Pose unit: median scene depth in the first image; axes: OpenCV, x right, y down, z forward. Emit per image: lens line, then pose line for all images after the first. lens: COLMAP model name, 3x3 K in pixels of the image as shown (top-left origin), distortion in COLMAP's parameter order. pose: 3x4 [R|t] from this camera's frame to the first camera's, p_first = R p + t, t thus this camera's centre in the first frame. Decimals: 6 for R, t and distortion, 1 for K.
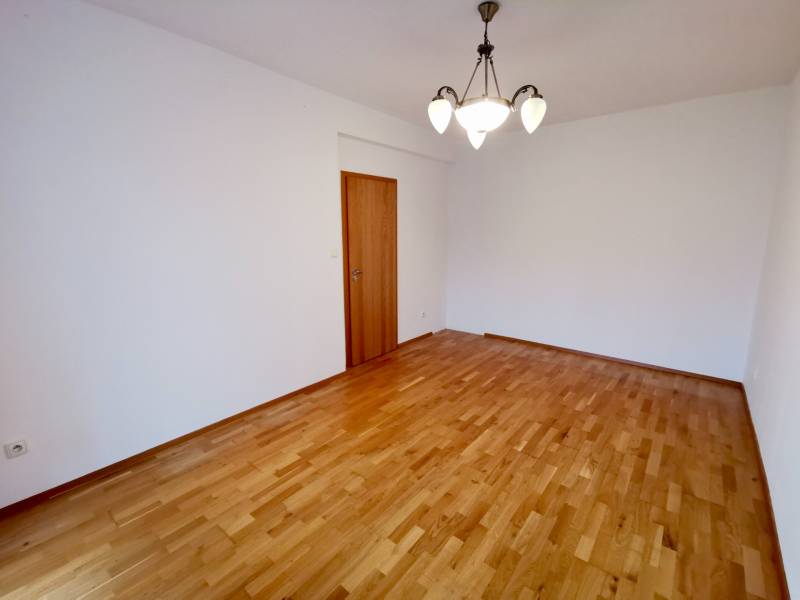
lens RADIAL K [[366.7, 0, 400.0], [0, 366.7, 300.0], [0, 0, 1]] dist [0.000230, 0.000137]
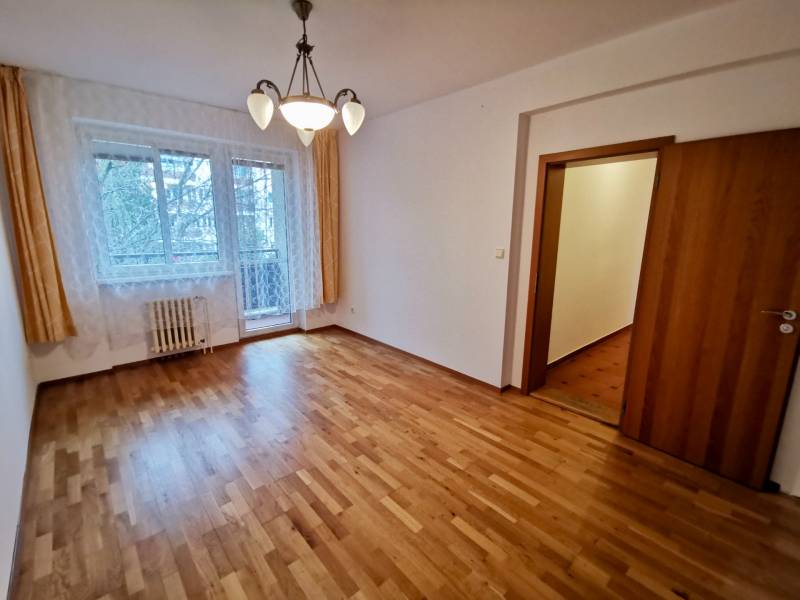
lens RADIAL K [[366.7, 0, 400.0], [0, 366.7, 300.0], [0, 0, 1]] dist [0.000230, 0.000137]
pose [[-0.168478, 0.197580, -0.965700, 0.977699], [-0.194749, 0.953721, 0.229105, -0.228168], [0.966275, 0.226668, -0.122202, 1.149278]]
